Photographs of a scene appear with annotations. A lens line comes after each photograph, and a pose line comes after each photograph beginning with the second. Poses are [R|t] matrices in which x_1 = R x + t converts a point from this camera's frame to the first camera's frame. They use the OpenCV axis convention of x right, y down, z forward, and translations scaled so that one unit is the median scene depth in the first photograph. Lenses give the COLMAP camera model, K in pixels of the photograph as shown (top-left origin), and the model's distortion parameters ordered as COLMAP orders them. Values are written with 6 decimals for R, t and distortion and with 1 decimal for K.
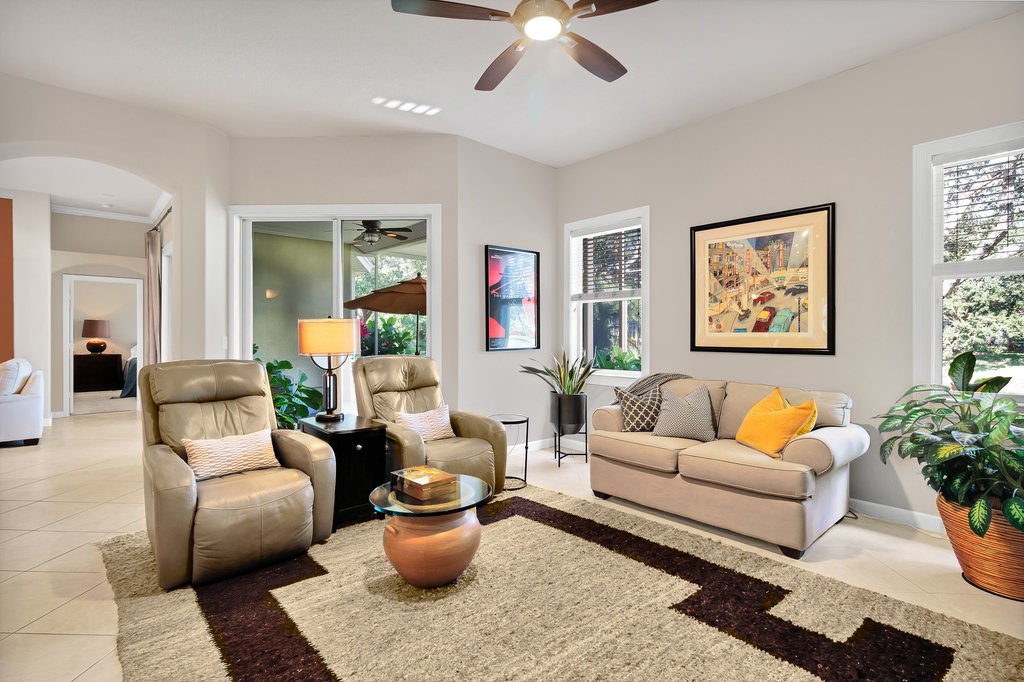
lens RADIAL K [[486.6, 0, 516.3], [0, 486.6, 333.4], [0, 0, 1]] dist [0.003464, -0.001824]
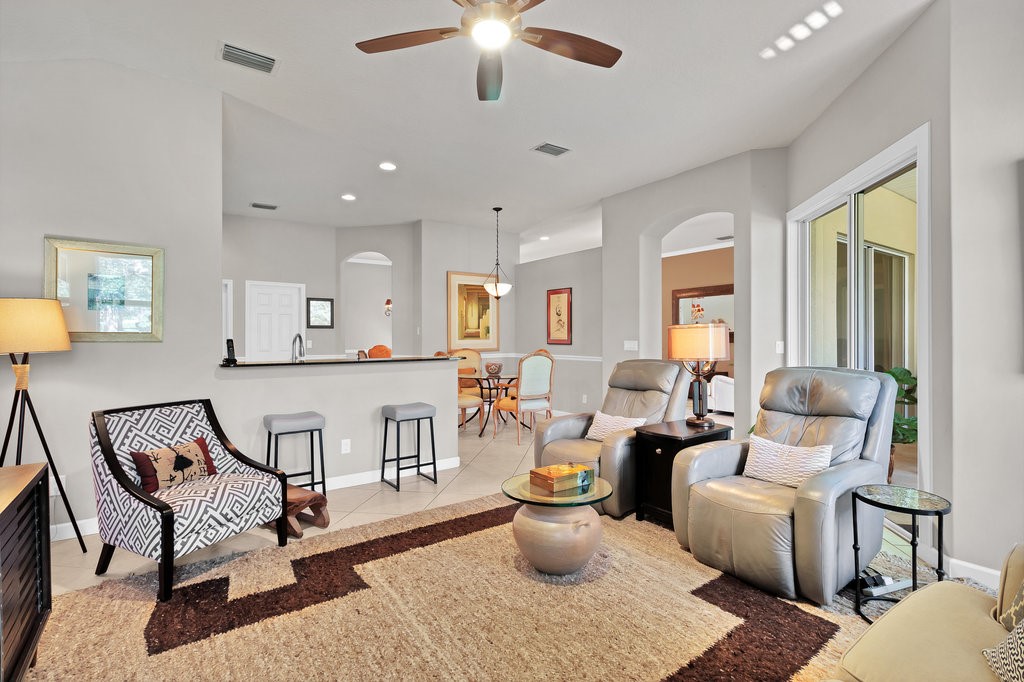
lens RADIAL K [[486.6, 0, 513.6], [0, 486.6, 342.9], [0, 0, 1]] dist [0.003464, -0.001824]
pose [[-0.122745, 0.009536, -0.992392, 0.571701], [0.005849, 0.999943, 0.008885, -0.001841], [0.992421, -0.004714, -0.122794, 0.657562]]
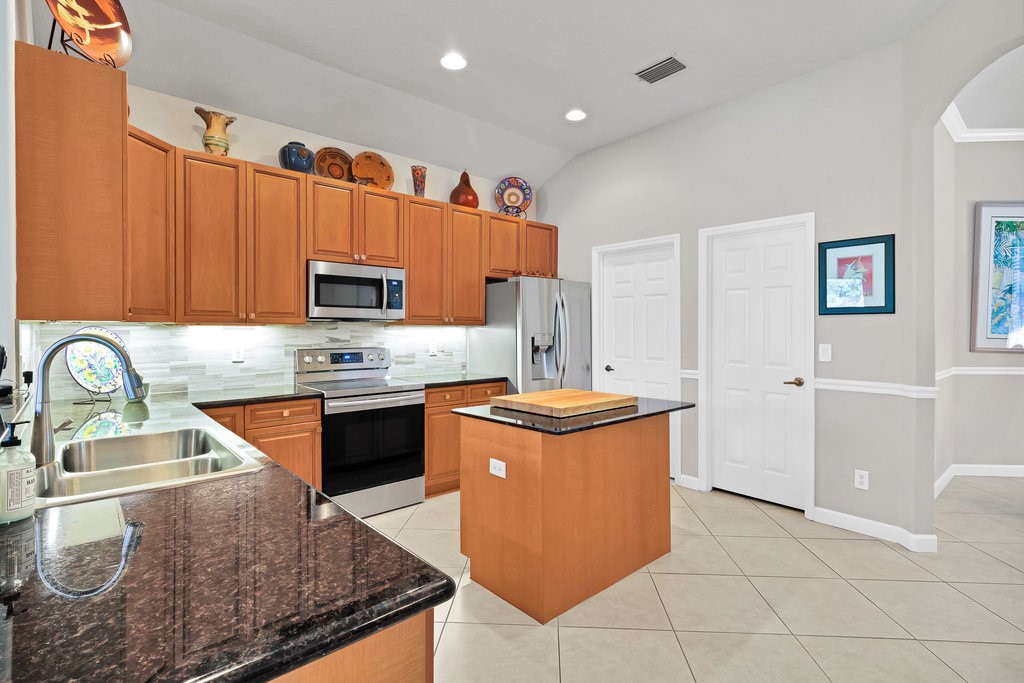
lens RADIAL K [[486.6, 0, 516.2], [0, 486.6, 333.5], [0, 0, 1]] dist [0.003464, -0.001824]
pose [[-0.999831, -0.004994, 0.017714, -0.772653], [-0.004885, 0.999969, 0.006147, -0.019727], [-0.017744, 0.006059, -0.999824, 0.433559]]
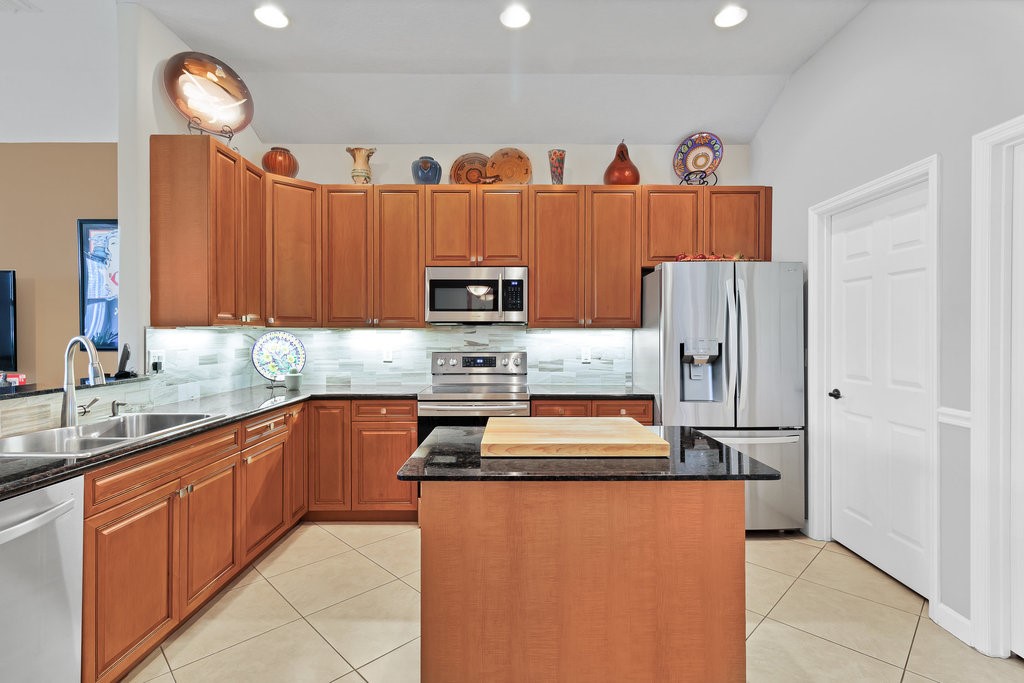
lens RADIAL K [[486.6, 0, 517.0], [0, 486.6, 335.2], [0, 0, 1]] dist [0.003464, -0.001824]
pose [[-0.737206, -0.005263, 0.675648, -1.124978], [-0.004054, 0.999986, 0.003367, -0.019704], [-0.675656, -0.000257, -0.737217, 0.124864]]
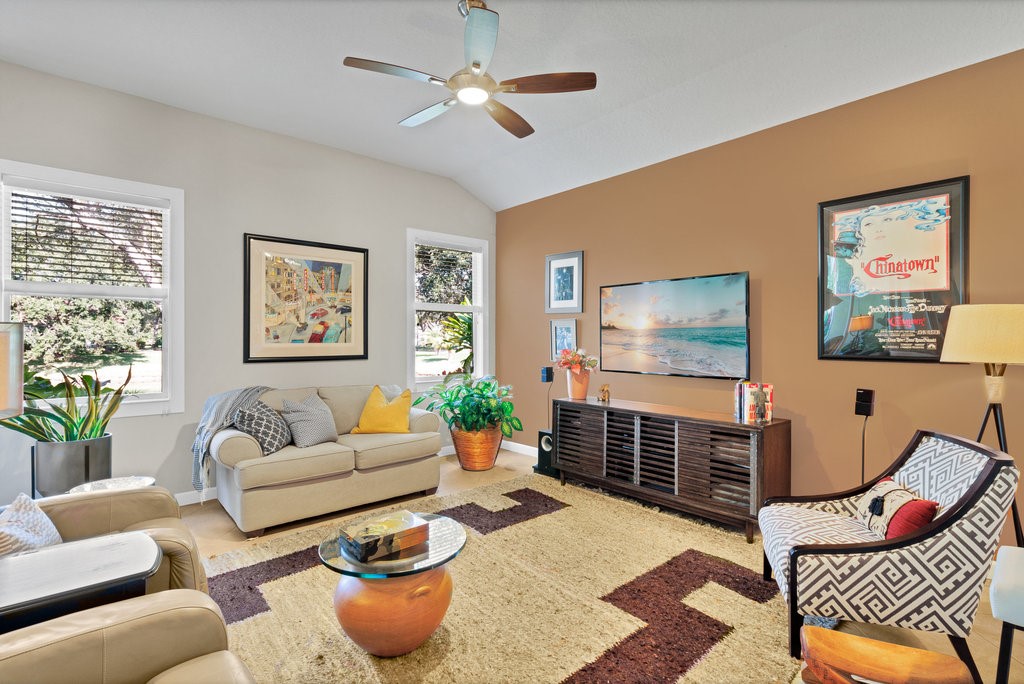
lens RADIAL K [[486.6, 0, 517.7], [0, 486.6, 340.5], [0, 0, 1]] dist [0.003464, -0.001824]
pose [[0.017622, -0.006093, 0.999826, -0.642147], [-0.003483, 0.999975, 0.006155, -0.016856], [-0.999839, -0.003591, 0.017600, 0.491484]]
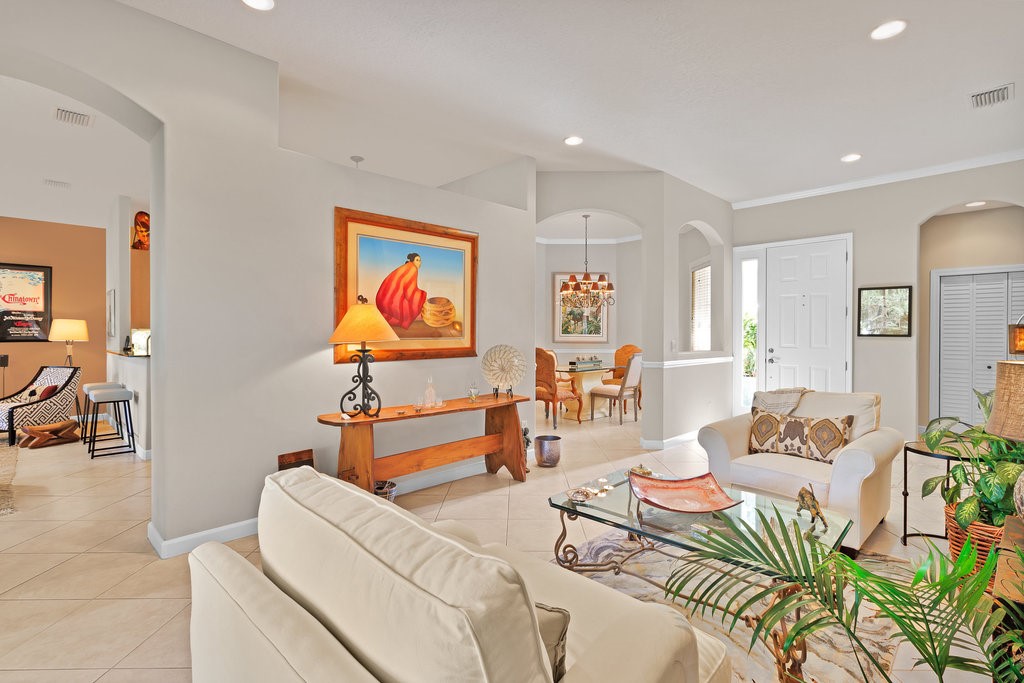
lens RADIAL K [[486.6, 0, 515.1], [0, 486.6, 335.1], [0, 0, 1]] dist [0.003464, -0.001824]
pose [[-0.999046, -0.005521, -0.043318, -1.511088], [-0.005662, 0.999979, 0.003127, -0.019176], [0.043300, 0.003369, -0.999056, 1.667759]]
